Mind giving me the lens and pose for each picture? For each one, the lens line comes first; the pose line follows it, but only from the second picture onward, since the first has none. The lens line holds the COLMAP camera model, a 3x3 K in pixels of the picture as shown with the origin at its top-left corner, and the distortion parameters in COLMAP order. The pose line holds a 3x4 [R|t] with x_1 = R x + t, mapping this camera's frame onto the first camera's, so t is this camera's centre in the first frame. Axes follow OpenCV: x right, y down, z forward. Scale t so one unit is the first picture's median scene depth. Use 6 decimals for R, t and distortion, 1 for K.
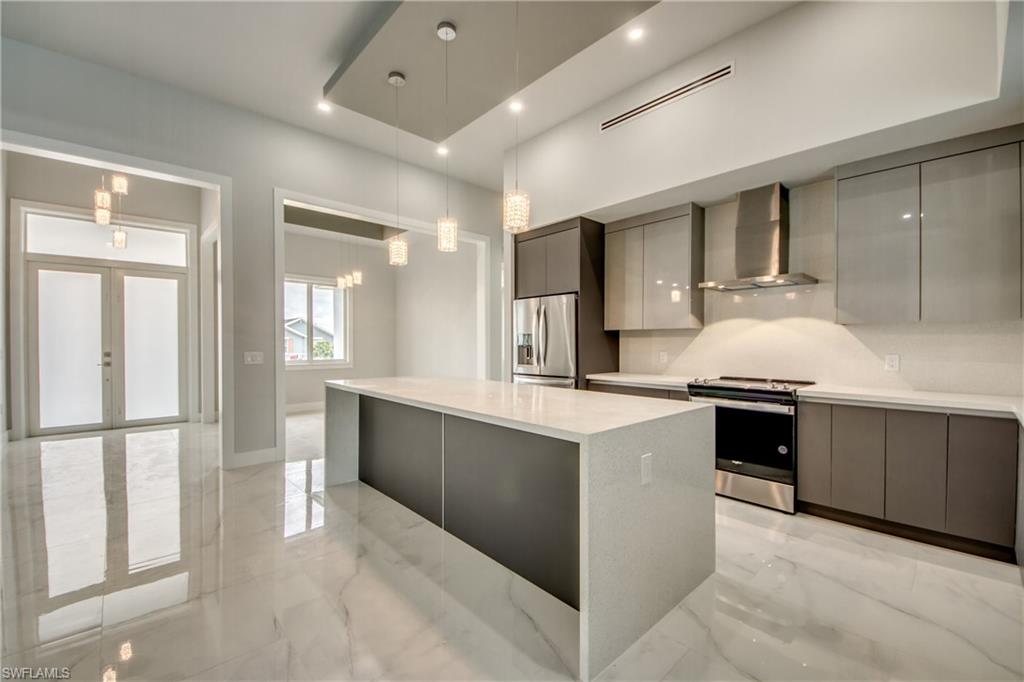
lens RADIAL K [[417.8, 0, 515.6], [0, 417.8, 348.6], [0, 0, 1]] dist [-0.006725, -0.001841]
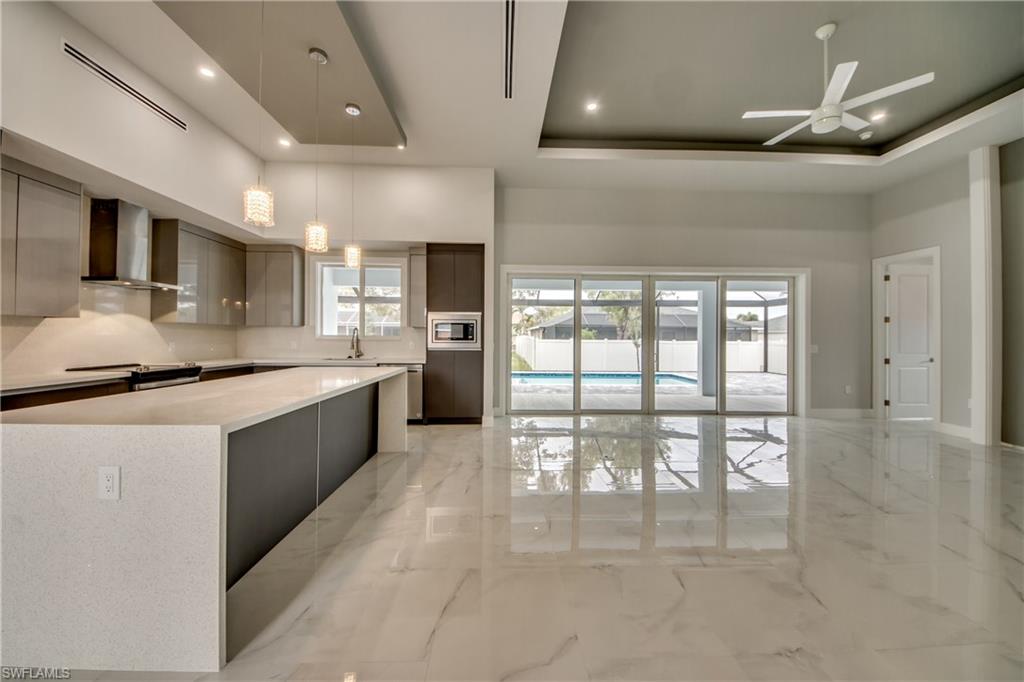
lens RADIAL K [[387.3, 0, 510.3], [0, 387.3, 334.8], [0, 0, 1]] dist [0.014210, -0.007219]
pose [[-0.752099, -0.003128, 0.659042, -0.800978], [0.000563, 0.999985, 0.005389, -0.014562], [-0.659050, 0.004425, -0.752087, 0.934766]]
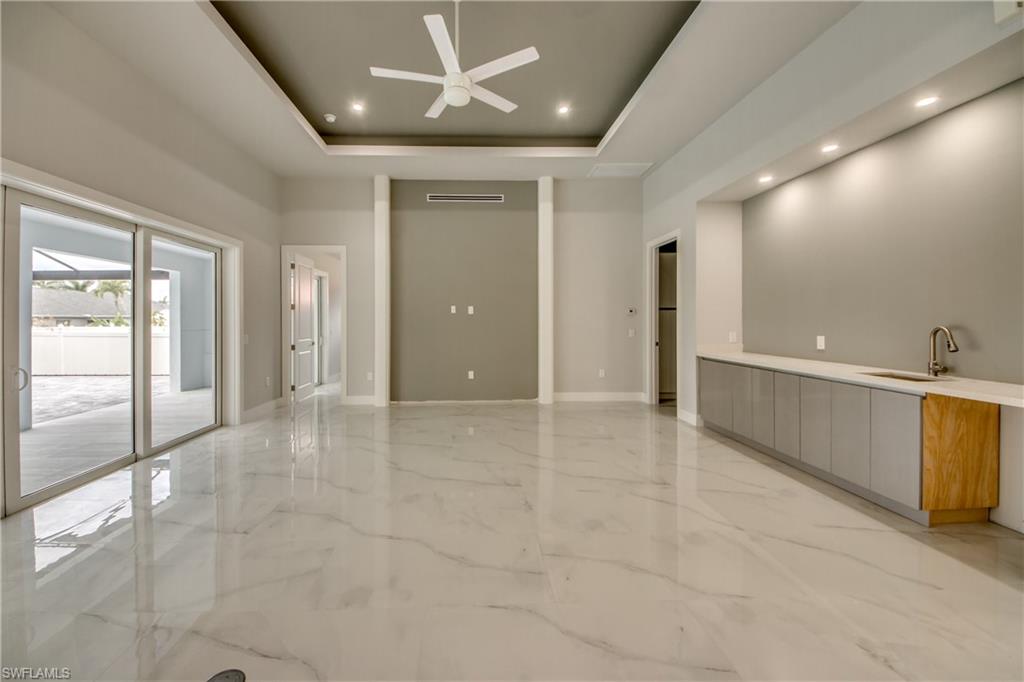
lens RADIAL K [[387.3, 0, 490.0], [0, 387.3, 322.2], [0, 0, 1]] dist [0.014210, -0.007219]
pose [[-0.651195, 0.006747, -0.758880, -0.262824], [-0.003614, 0.999922, 0.011991, -0.024784], [0.758902, 0.010551, -0.651120, 0.449251]]
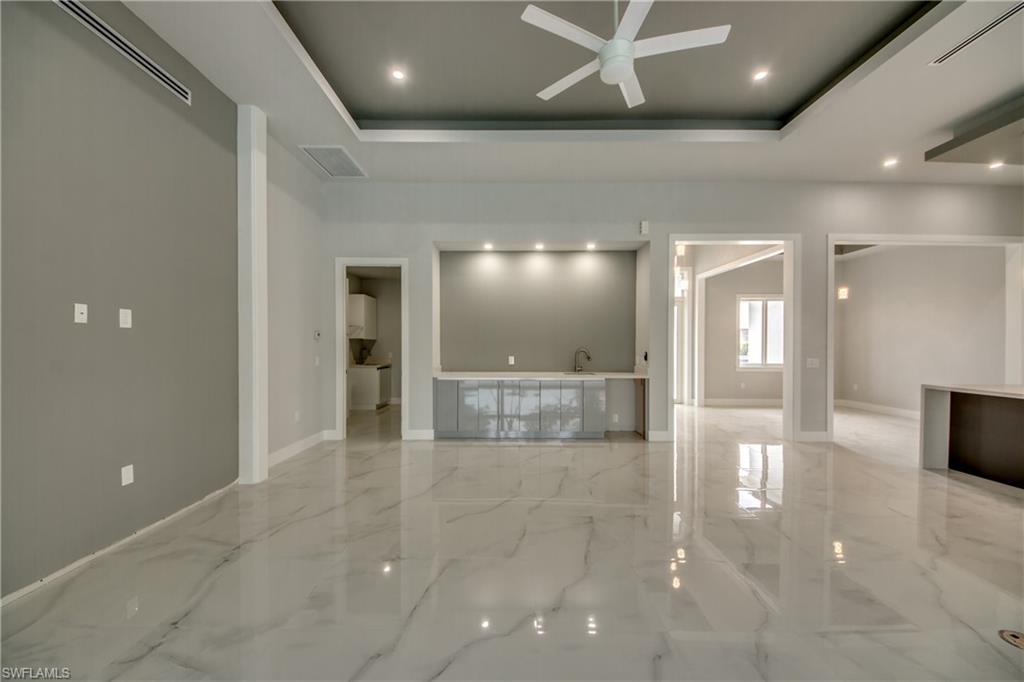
lens RADIAL K [[387.3, 0, 510.2], [0, 387.3, 347.9], [0, 0, 1]] dist [0.014210, -0.007219]
pose [[0.729837, 0.006223, -0.683593, -0.468630], [-0.010839, 0.999938, -0.002470, -0.012049], [0.683535, 0.009212, 0.729859, -0.586447]]
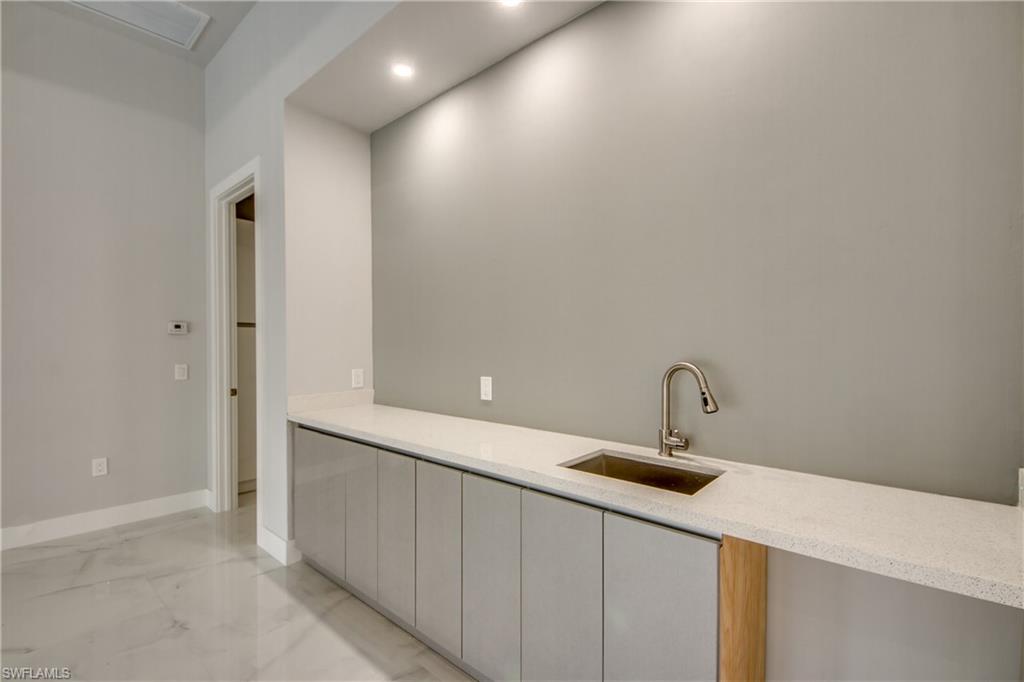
lens RADIAL K [[464.5, 0, 495.8], [0, 464.5, 352.8], [0, 0, 1]] dist [-0.005491, -0.006941]
pose [[0.083104, 0.015510, -0.996420, -0.842419], [-0.013405, 0.999806, 0.014444, -0.023695], [0.996451, 0.012157, 0.083296, 0.405816]]
